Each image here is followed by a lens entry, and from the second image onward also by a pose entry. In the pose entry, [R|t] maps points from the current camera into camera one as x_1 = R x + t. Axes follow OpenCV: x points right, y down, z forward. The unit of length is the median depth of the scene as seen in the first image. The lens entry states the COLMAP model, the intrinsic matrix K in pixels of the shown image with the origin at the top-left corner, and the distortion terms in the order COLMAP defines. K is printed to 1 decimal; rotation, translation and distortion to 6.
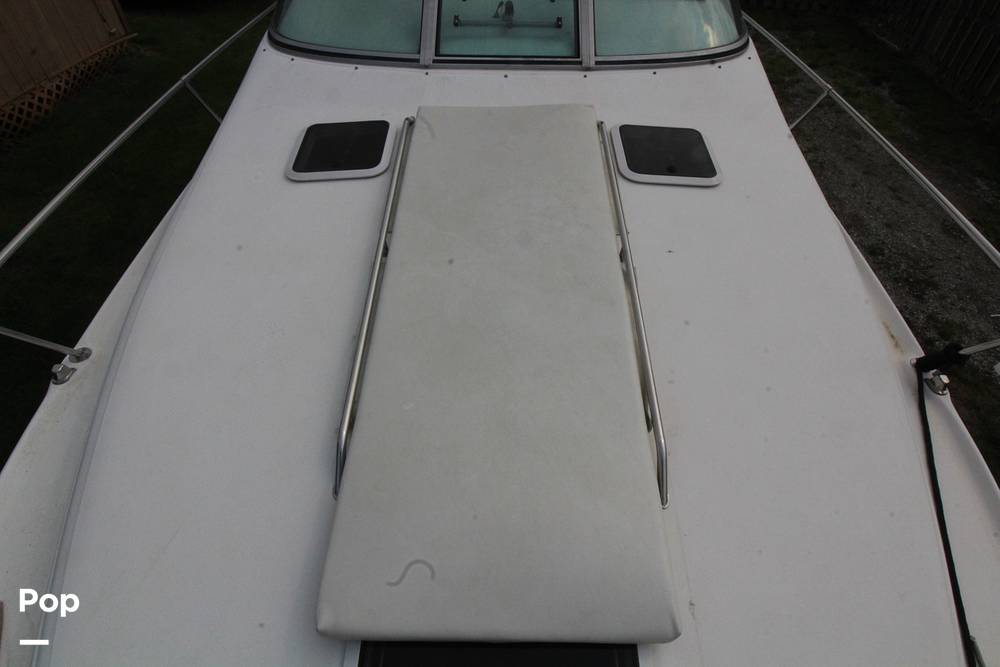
lens RADIAL K [[586.5, 0, 495.8], [0, 586.5, 334.5], [0, 0, 1]] dist [-0.005672, 0.000395]
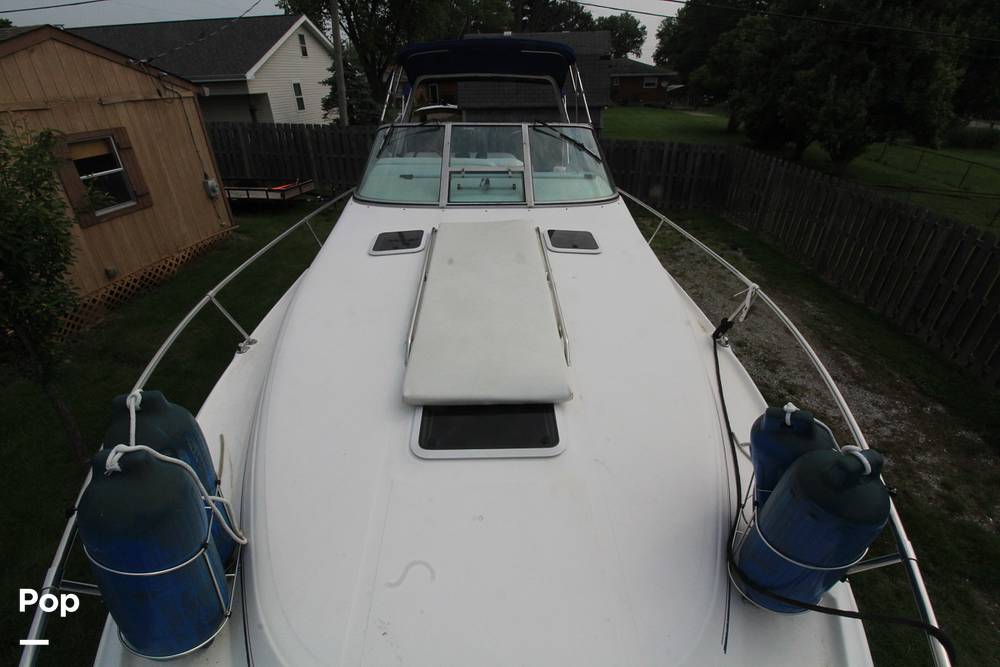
lens RADIAL K [[453.1, 0, 502.6], [0, 453.1, 332.7], [0, 0, 1]] dist [0.004206, 0.000047]
pose [[0.998716, -0.028296, 0.042021, -0.001945], [0.038197, 0.965468, -0.257707, 0.293268], [-0.033277, 0.258981, 0.965309, -0.273754]]
